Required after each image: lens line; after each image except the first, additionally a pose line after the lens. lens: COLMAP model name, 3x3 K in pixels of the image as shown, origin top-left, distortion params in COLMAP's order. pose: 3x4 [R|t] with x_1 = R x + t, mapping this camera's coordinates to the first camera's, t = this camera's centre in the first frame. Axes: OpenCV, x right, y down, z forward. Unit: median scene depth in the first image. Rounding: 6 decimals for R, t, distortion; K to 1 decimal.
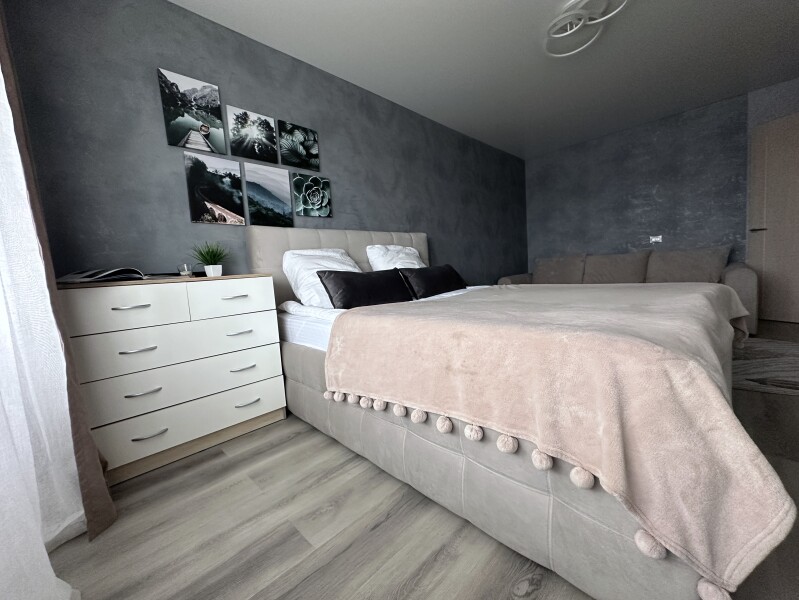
lens RADIAL K [[316.7, 0, 399.3], [0, 316.7, 298.0], [0, 0, 1]] dist [-0.004404, 0.001997]
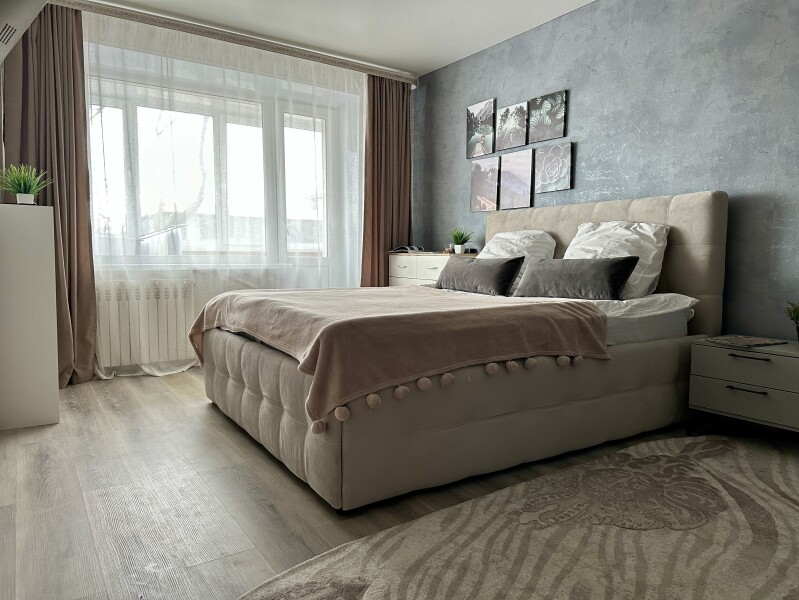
lens RADIAL K [[558.3, 0, 397.1], [0, 558.3, 307.3], [0, 0, 1]] dist [0.059196, -0.068948]
pose [[-0.192479, 0.158713, -0.968381, 1.604352], [-0.081261, 0.980867, 0.176911, -0.210716], [0.977931, 0.112744, -0.175899, 1.023324]]
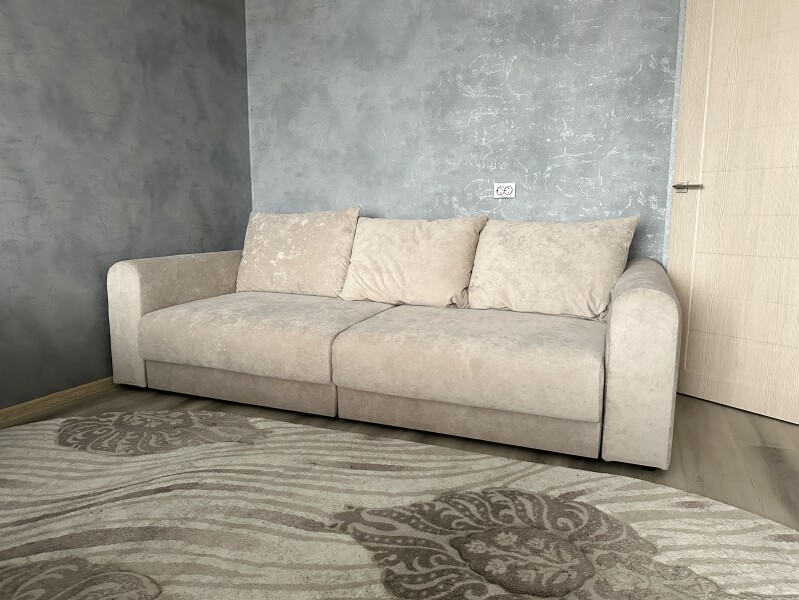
lens RADIAL K [[558.3, 0, 410.3], [0, 558.3, 300.7], [0, 0, 1]] dist [0.059196, -0.068948]
pose [[0.920363, 0.018823, 0.390611, 0.742660], [-0.039050, 0.998272, 0.043906, -0.122808], [-0.389109, -0.055663, 0.919508, 0.653550]]
